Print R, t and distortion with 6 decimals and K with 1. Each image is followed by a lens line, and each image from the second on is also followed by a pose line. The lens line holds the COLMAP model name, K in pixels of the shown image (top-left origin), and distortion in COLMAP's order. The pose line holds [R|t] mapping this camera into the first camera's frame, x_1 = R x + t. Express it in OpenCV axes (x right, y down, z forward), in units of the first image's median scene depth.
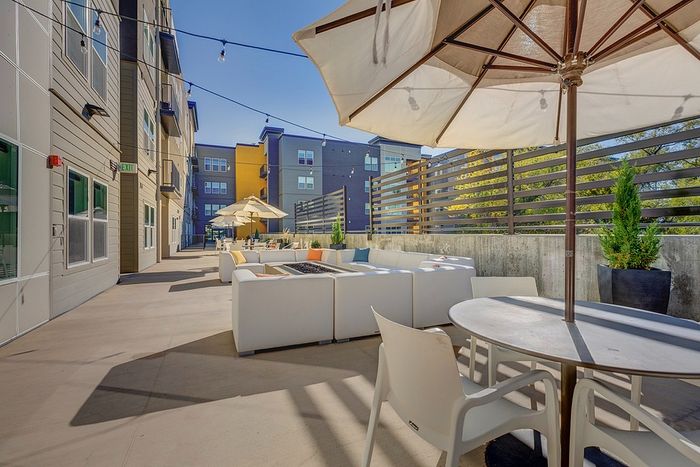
lens RADIAL K [[332.8, 0, 351.3], [0, 332.8, 235.1], [0, 0, 1]] dist [-0.019793, 0.000142]
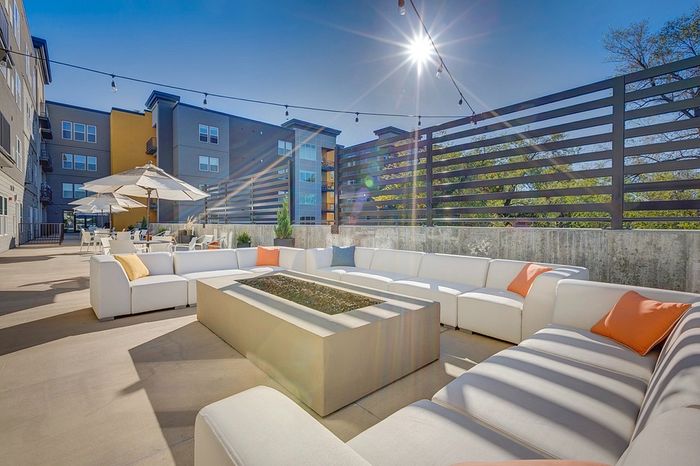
lens RADIAL K [[318.9, 0, 351.4], [0, 318.9, 230.3], [0, 0, 1]] dist [0.000882, -0.001348]
pose [[0.950001, 0.004831, 0.312209, -0.056089], [-0.009232, 0.999878, 0.012619, -0.000555], [-0.312110, -0.014870, 0.949930, 0.134696]]
